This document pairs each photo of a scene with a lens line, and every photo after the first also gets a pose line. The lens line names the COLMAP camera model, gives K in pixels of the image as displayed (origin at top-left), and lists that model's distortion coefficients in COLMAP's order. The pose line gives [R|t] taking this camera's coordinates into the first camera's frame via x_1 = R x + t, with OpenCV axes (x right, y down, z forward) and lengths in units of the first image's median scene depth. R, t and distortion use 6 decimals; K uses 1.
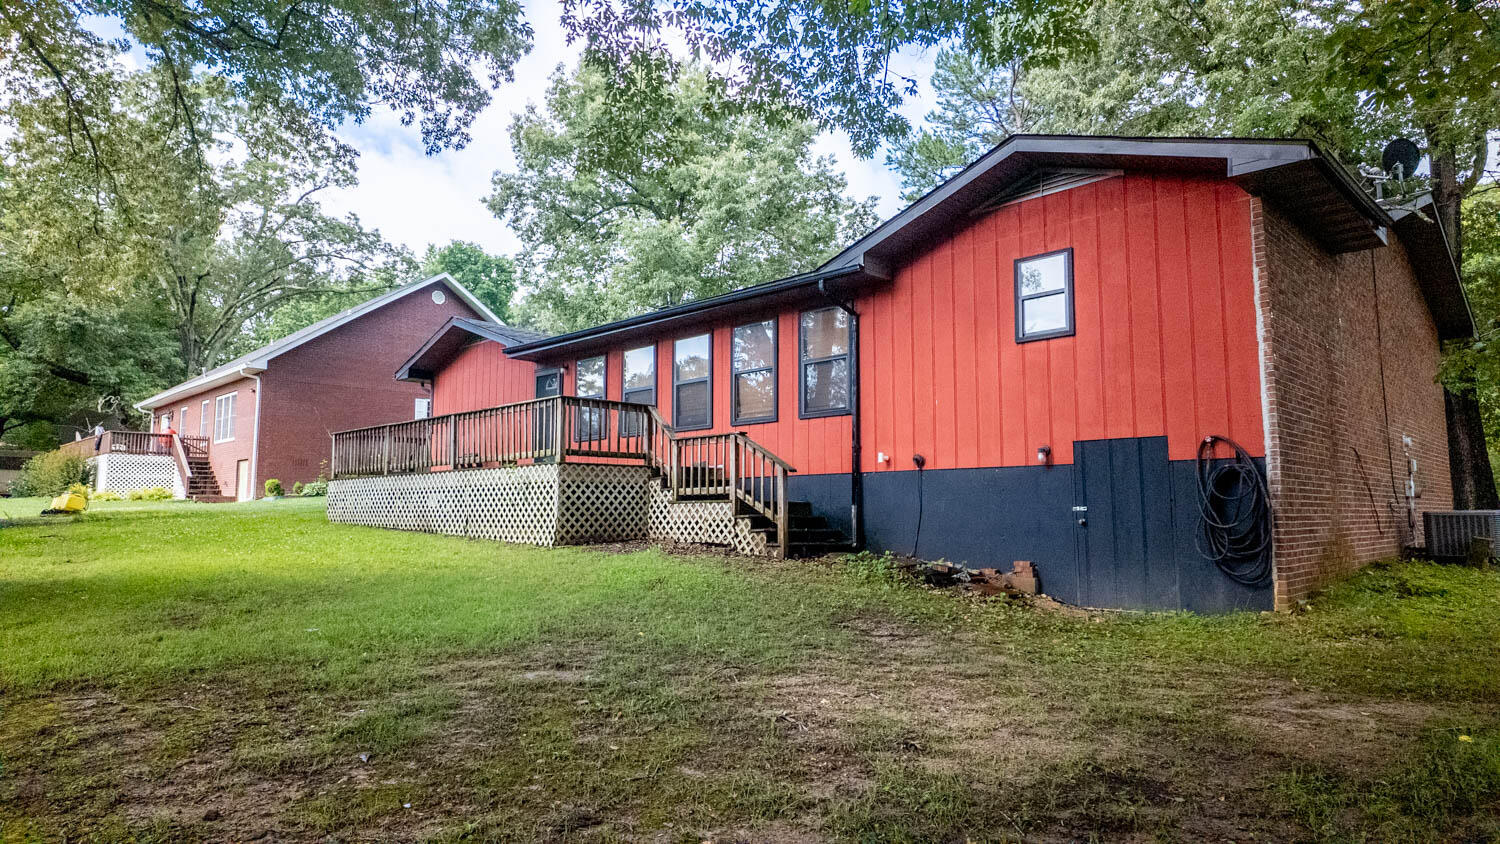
lens RADIAL K [[865.4, 0, 752.6], [0, 865.4, 417.6], [0, 0, 1]] dist [0.096764, -0.087307]
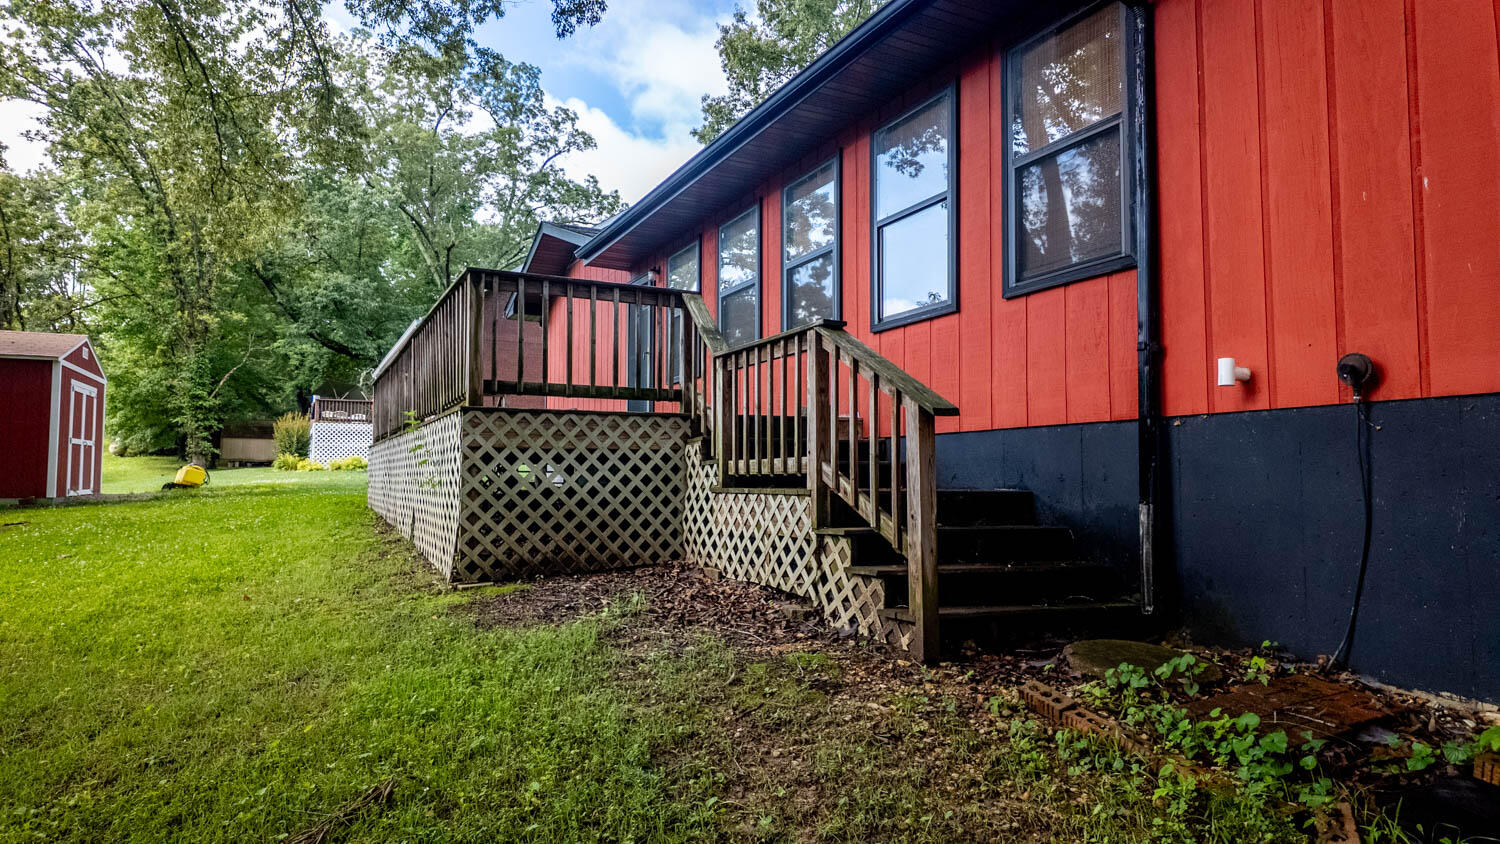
lens RADIAL K [[865.4, 0, 752.6], [0, 865.4, 417.6], [0, 0, 1]] dist [0.096764, -0.087307]
pose [[0.950074, -0.022737, -0.311197, 0.073630], [0.035888, 0.998685, 0.036597, 0.043532], [0.309955, -0.045938, 0.949641, 0.579614]]
